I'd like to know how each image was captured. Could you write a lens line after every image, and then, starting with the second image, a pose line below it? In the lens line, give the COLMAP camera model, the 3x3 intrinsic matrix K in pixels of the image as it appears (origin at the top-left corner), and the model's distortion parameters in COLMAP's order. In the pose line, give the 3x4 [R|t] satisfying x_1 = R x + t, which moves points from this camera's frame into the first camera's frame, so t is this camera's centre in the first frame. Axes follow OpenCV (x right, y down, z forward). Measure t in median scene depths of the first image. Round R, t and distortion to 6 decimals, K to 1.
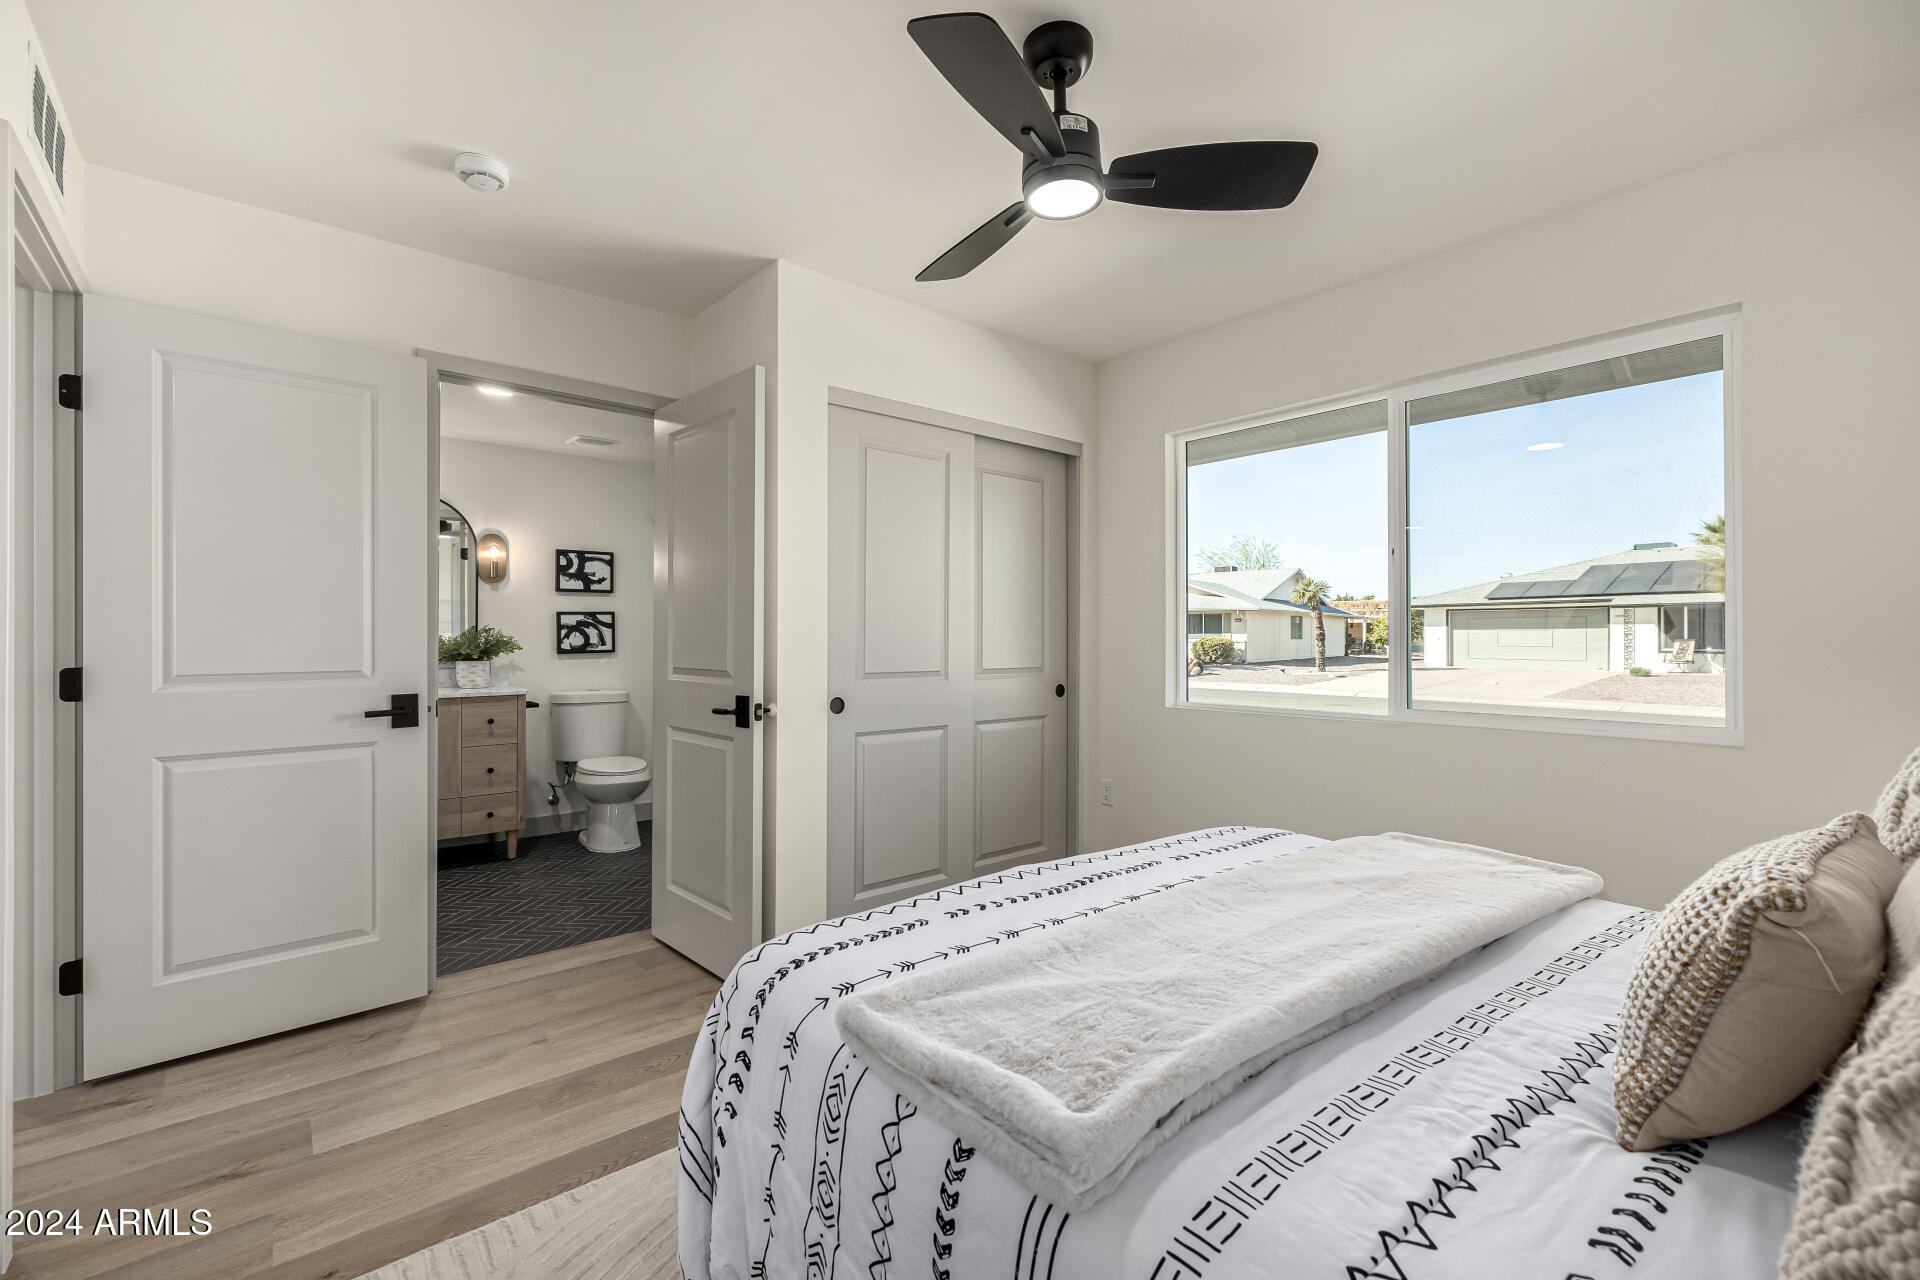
lens RADIAL K [[814.5, 0, 952.7], [0, 814.5, 630.1], [0, 0, 1]] dist [0.001927, -0.000008]
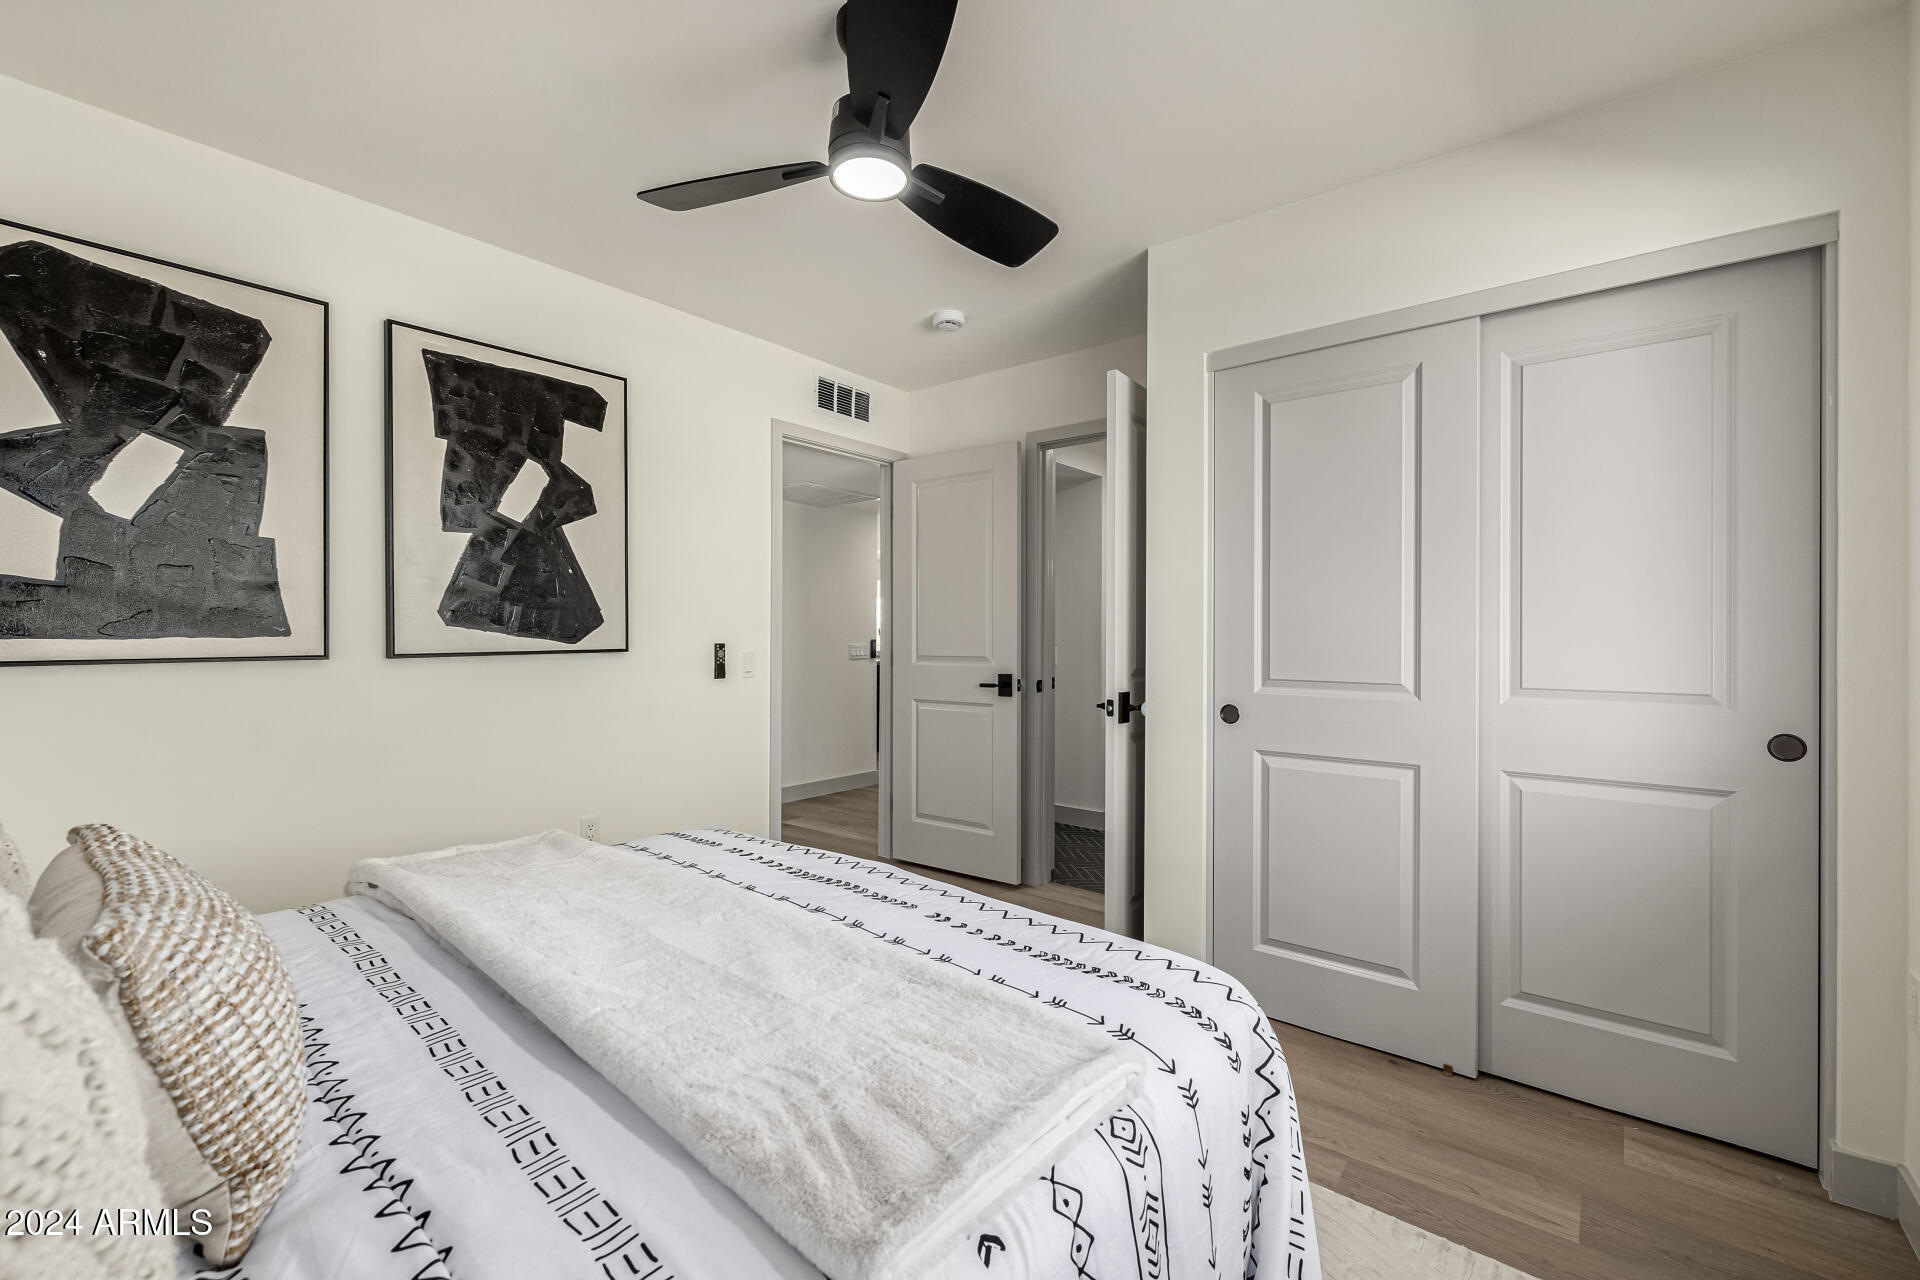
lens RADIAL K [[820.6, 0, 953.0], [0, 820.6, 637.7], [0, 0, 1]] dist [0.001116, 0.000110]
pose [[0.184612, 0.003286, -0.982806, 0.763571], [0.005362, 0.999976, 0.004351, 0.006309], [0.982797, -0.006073, 0.184590, 0.632585]]
